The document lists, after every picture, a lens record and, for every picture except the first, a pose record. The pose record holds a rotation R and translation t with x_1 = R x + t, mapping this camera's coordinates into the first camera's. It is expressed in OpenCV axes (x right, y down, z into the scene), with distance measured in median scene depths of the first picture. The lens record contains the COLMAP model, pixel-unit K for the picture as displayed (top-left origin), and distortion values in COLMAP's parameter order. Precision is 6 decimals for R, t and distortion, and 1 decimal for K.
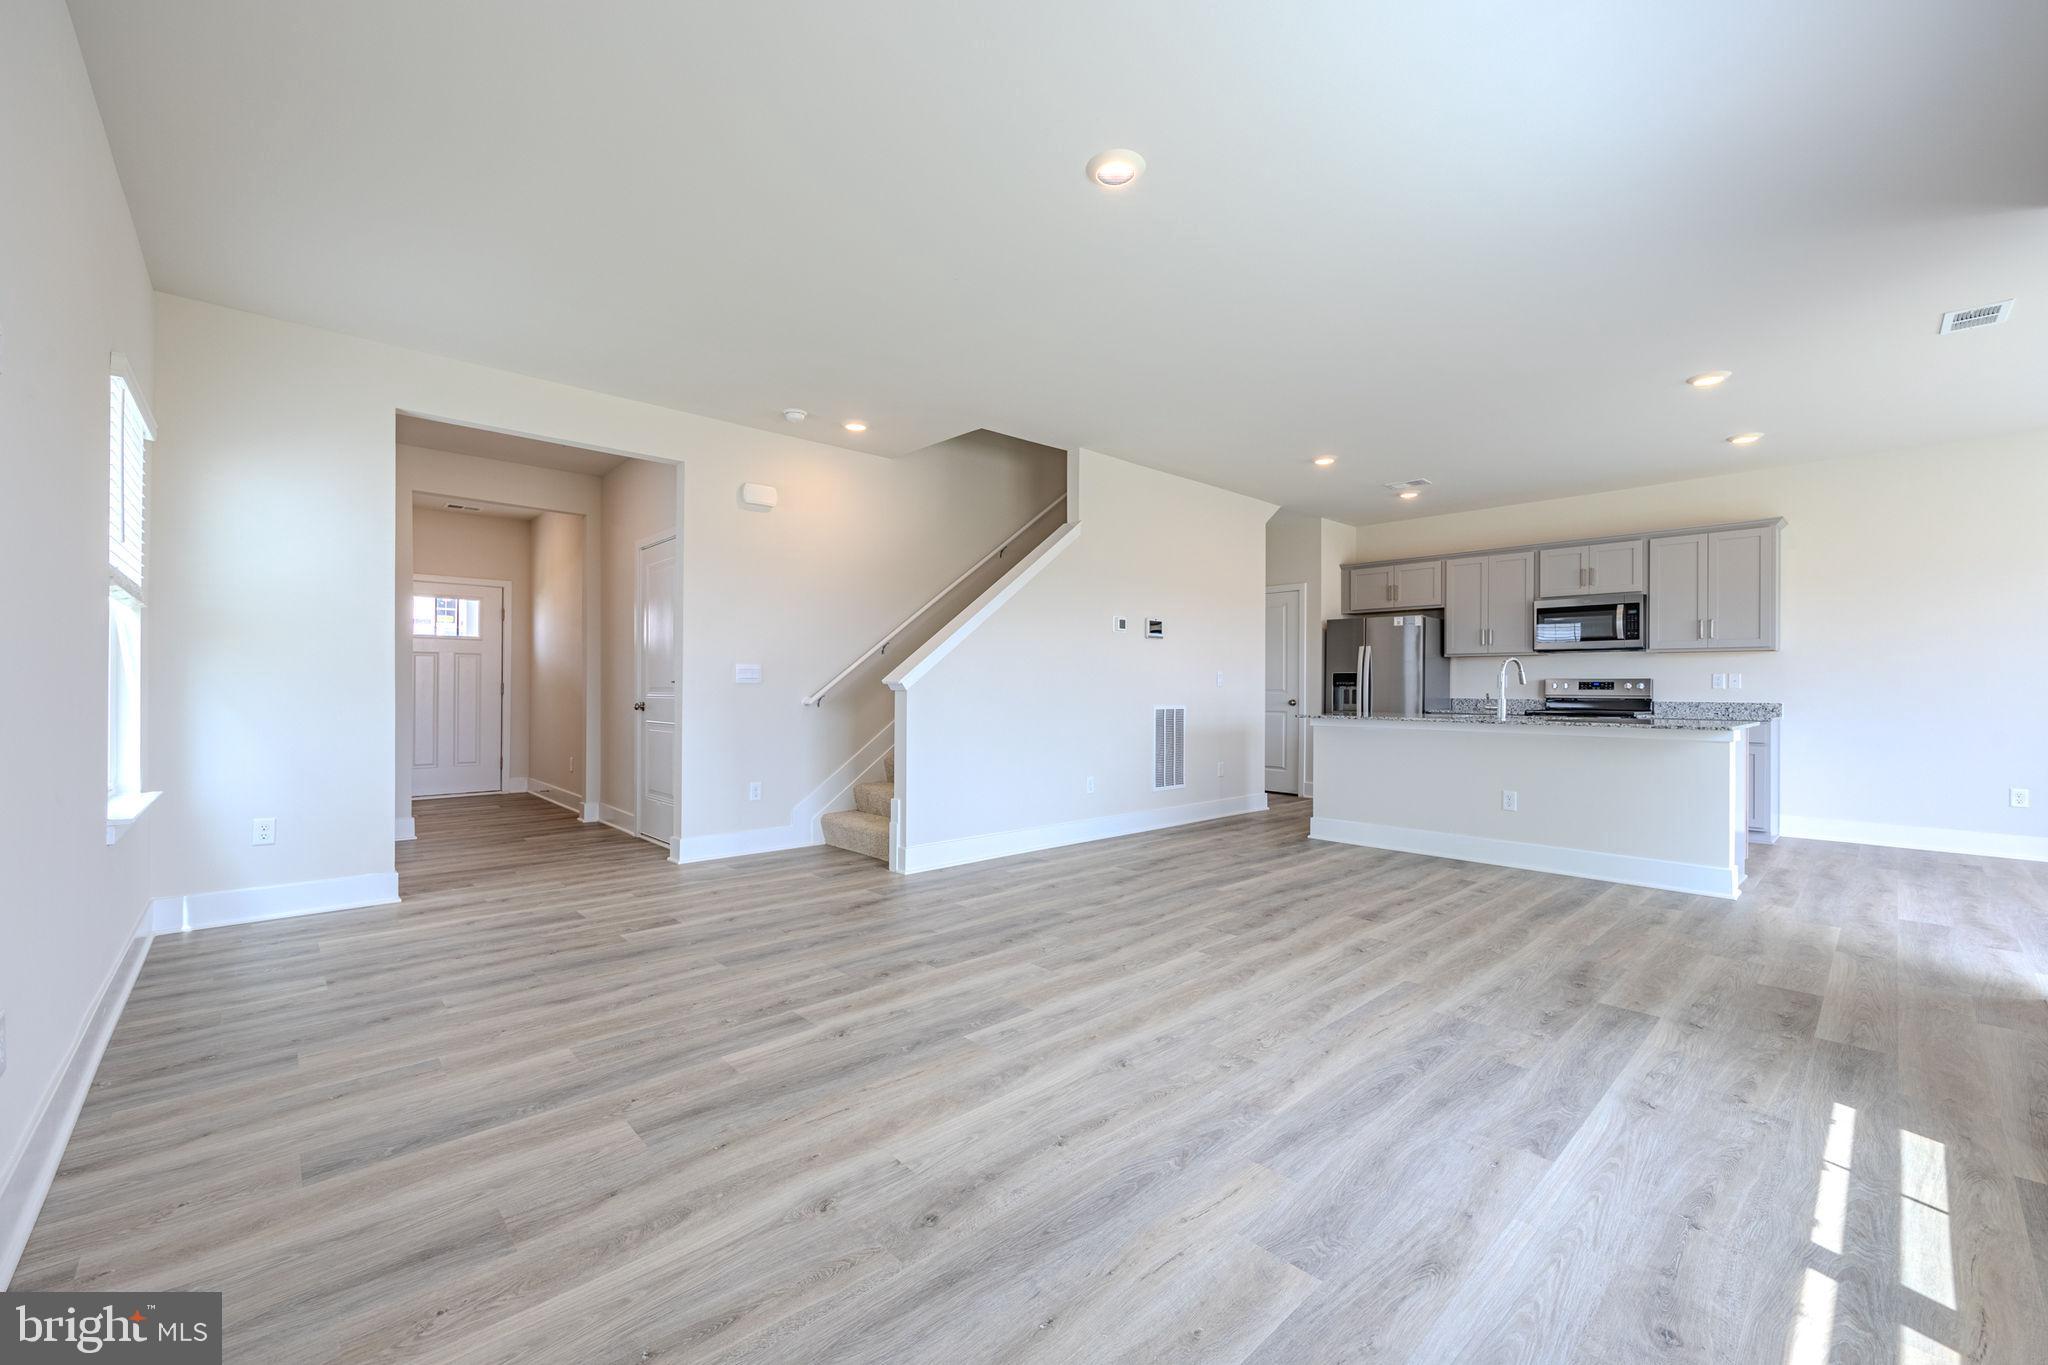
lens RADIAL K [[816.5, 0, 1040.0], [0, 816.5, 690.1], [0, 0, 1]] dist [-0.001783, -0.000313]
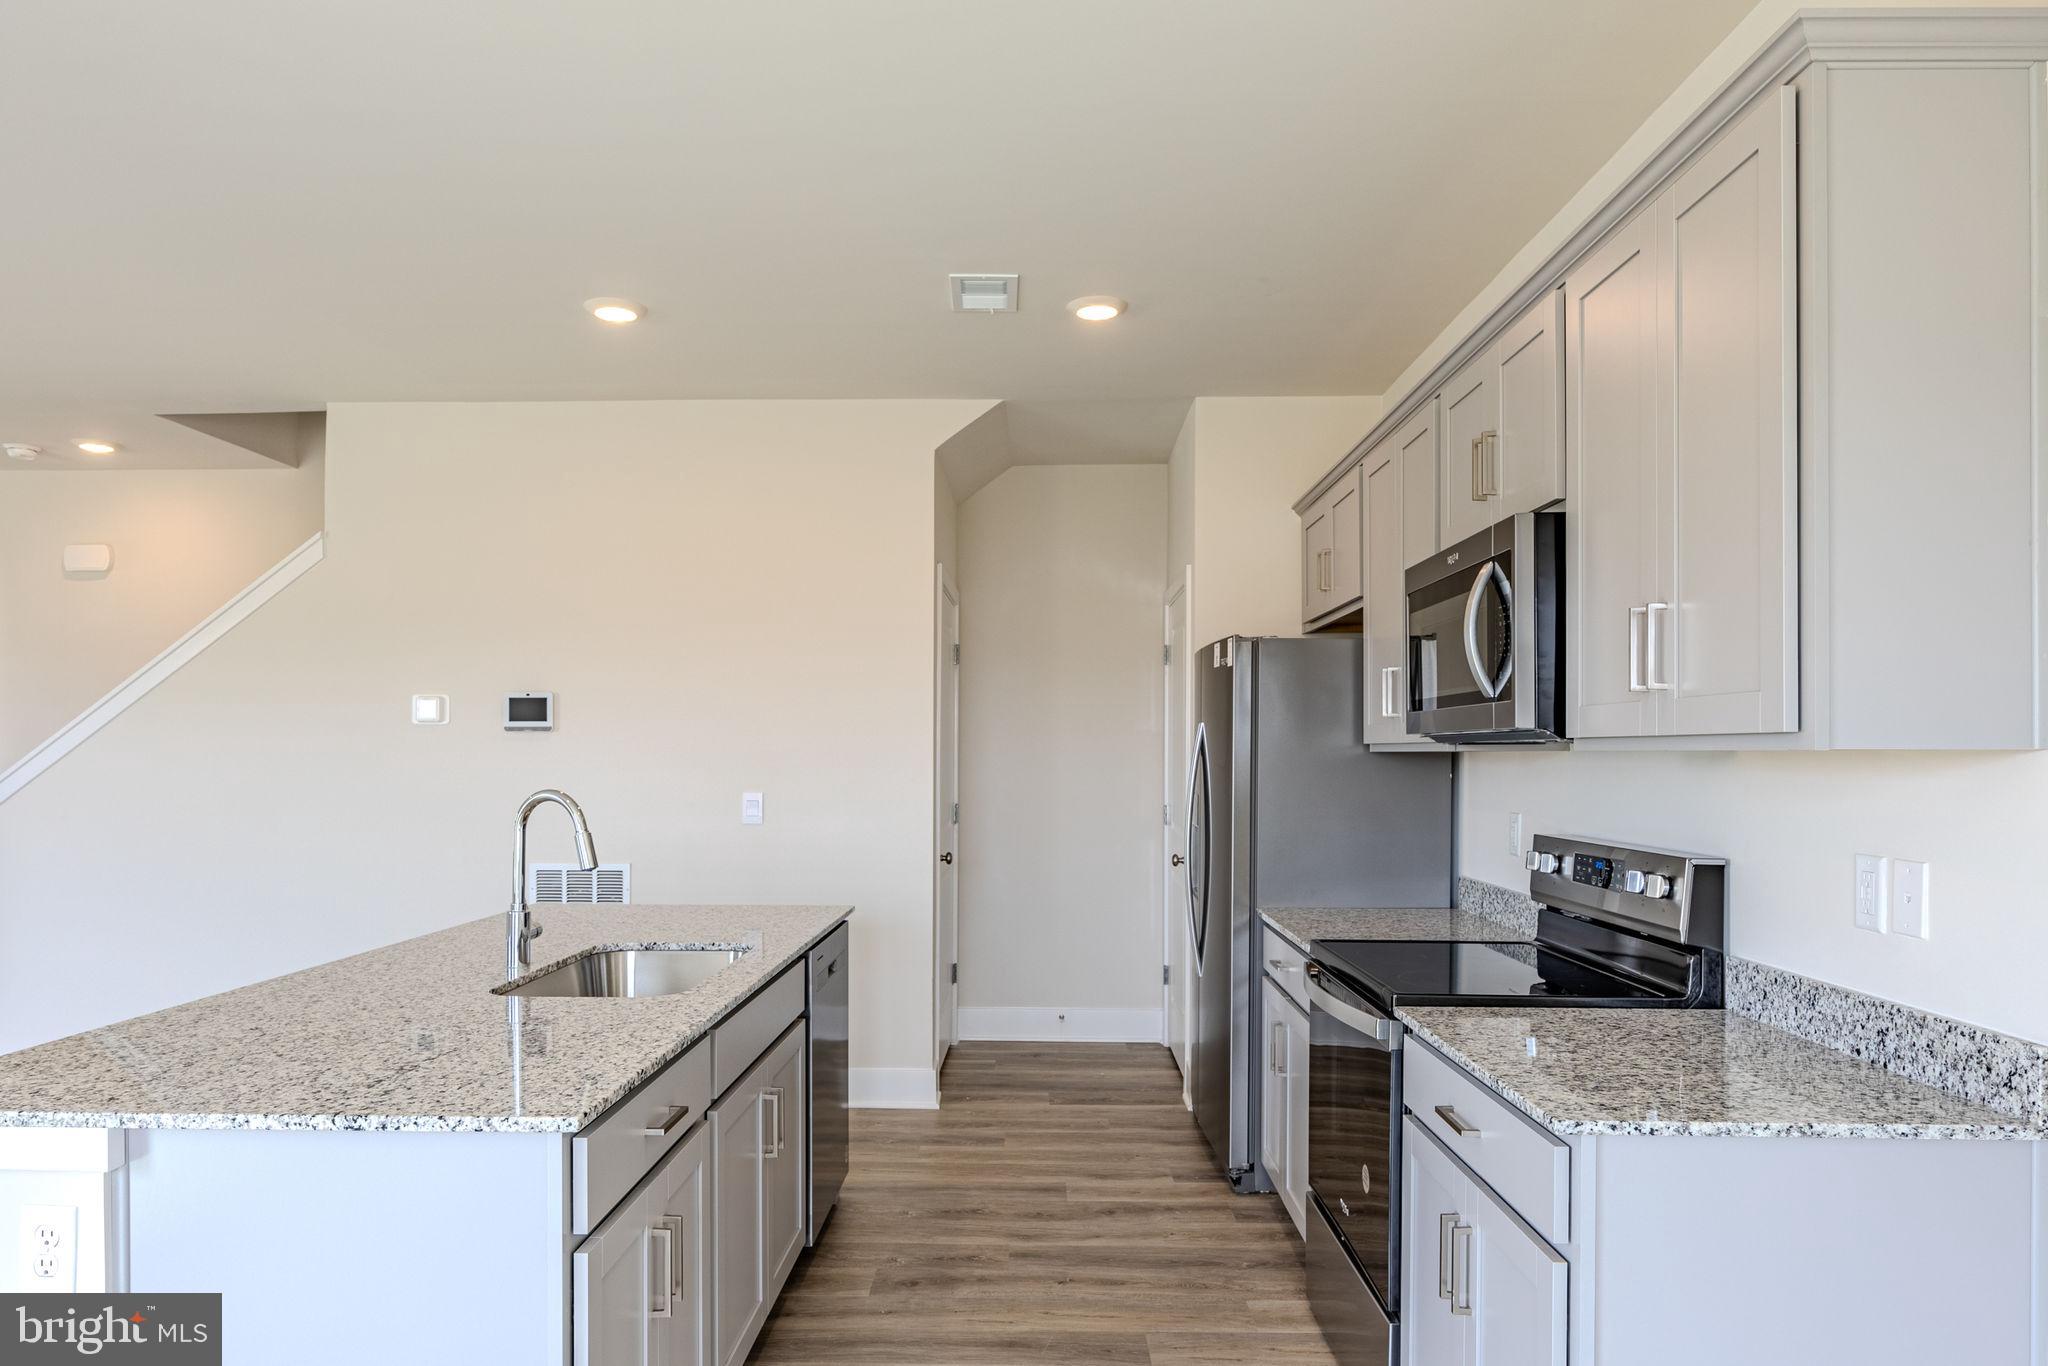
lens RADIAL K [[1288.0, 0, 1020.6], [0, 1288.0, 752.8], [0, 0, 1]] dist [-0.007605, -0.001734]
pose [[0.718409, -0.003961, -0.695609, 0.965501], [-0.000819, 0.999978, -0.006540, -0.046622], [0.695620, 0.005268, 0.718391, 0.664919]]
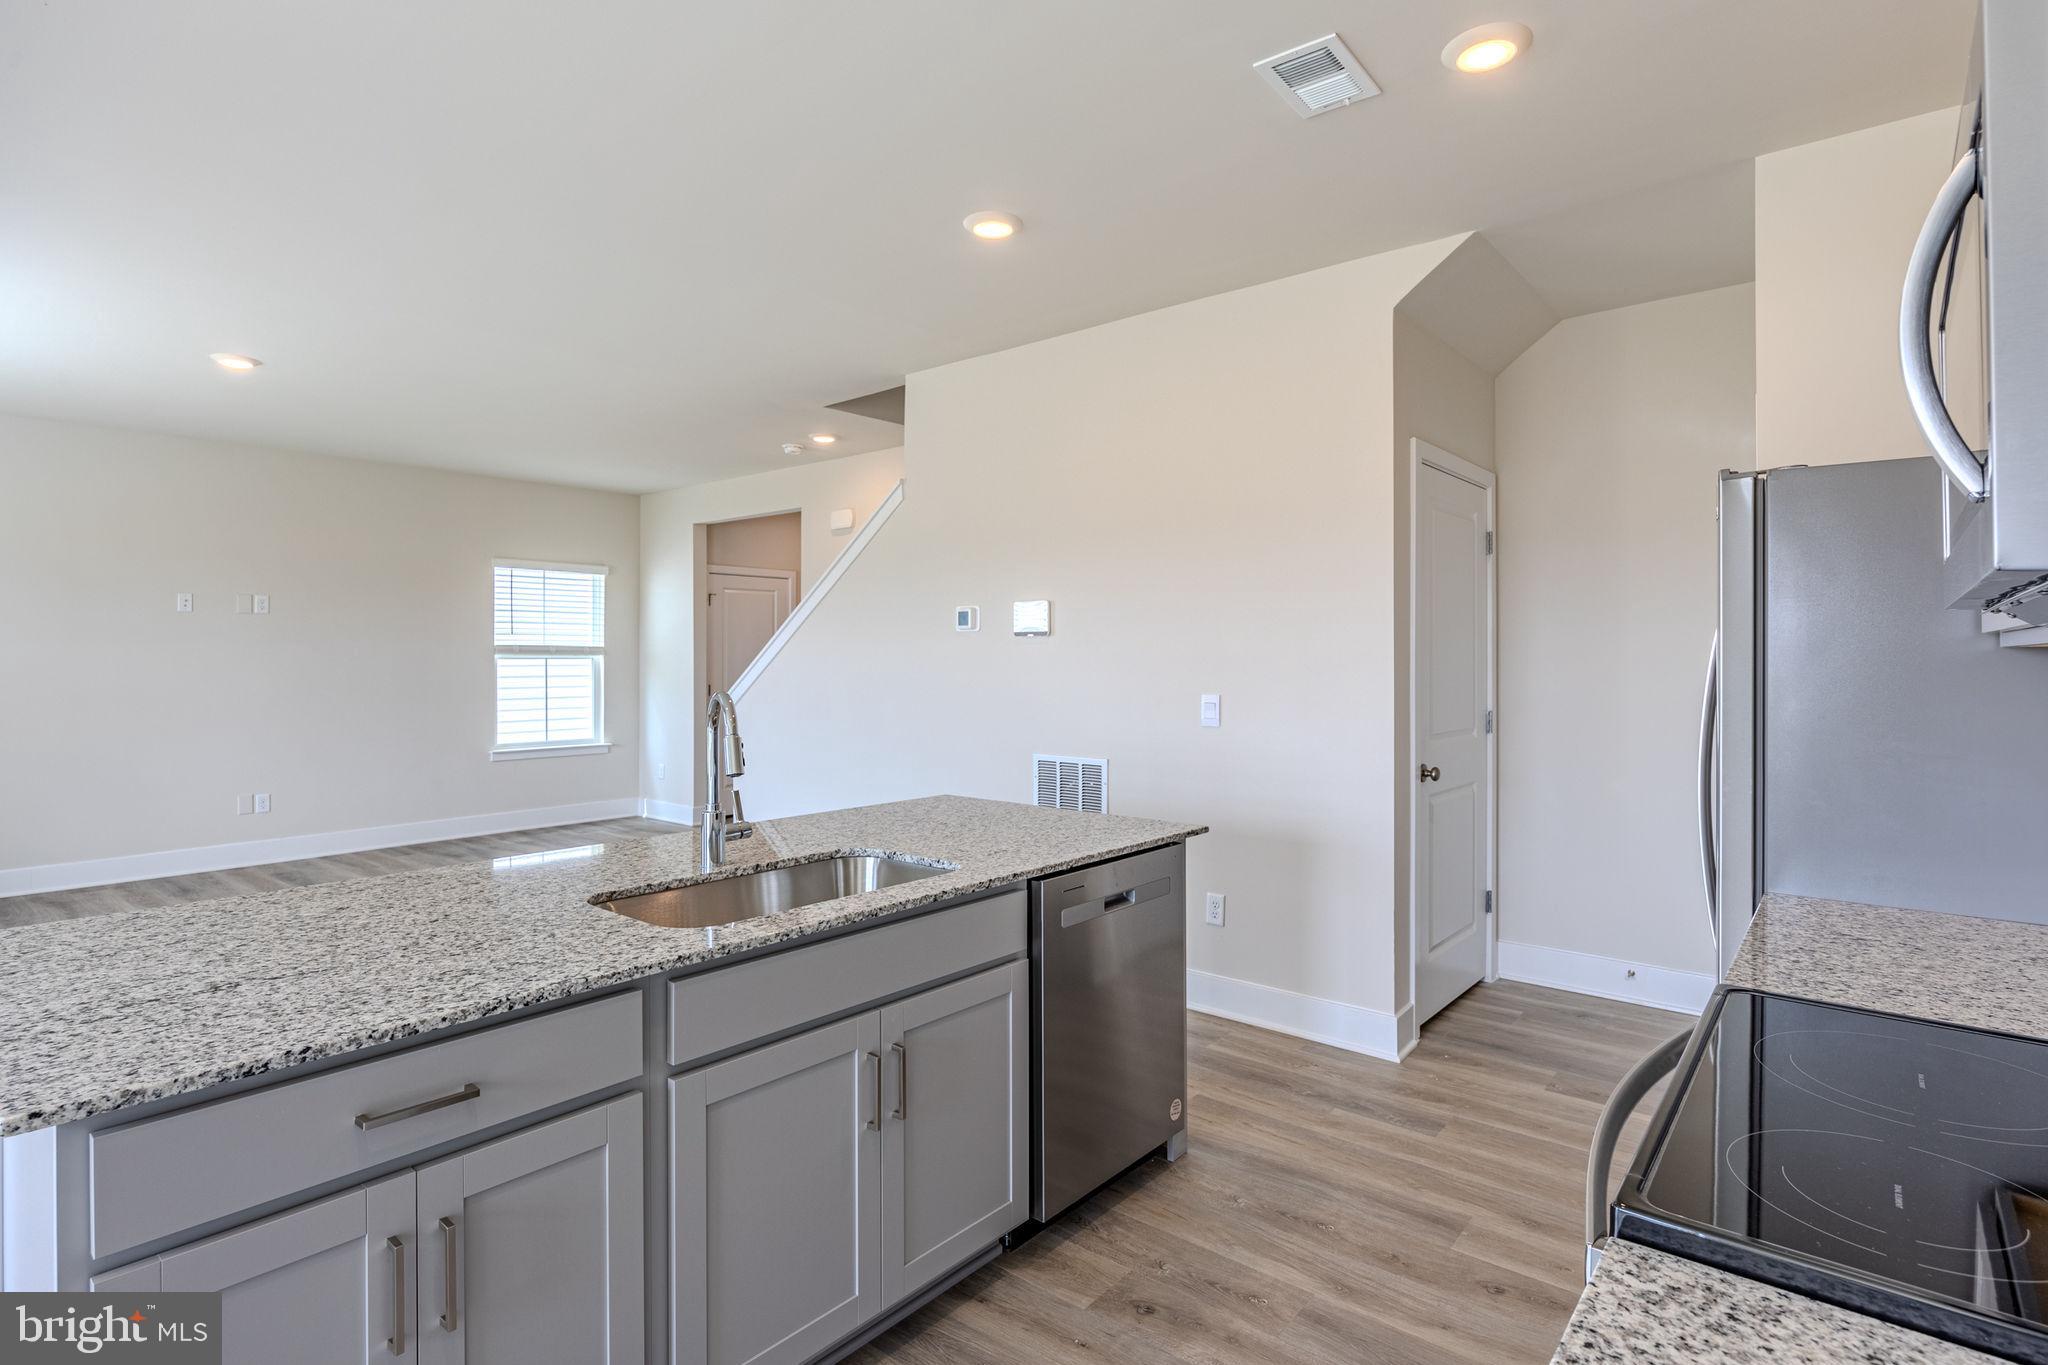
lens RADIAL K [[1026.2, 0, 1023.2], [0, 1026.2, 651.6], [0, 0, 1]] dist [-0.007086, -0.000769]
pose [[0.122126, -0.010087, -0.992463, 0.894671], [-0.001469, 0.999945, -0.010344, -0.046738], [0.992514, 0.002721, 0.122104, 0.947948]]
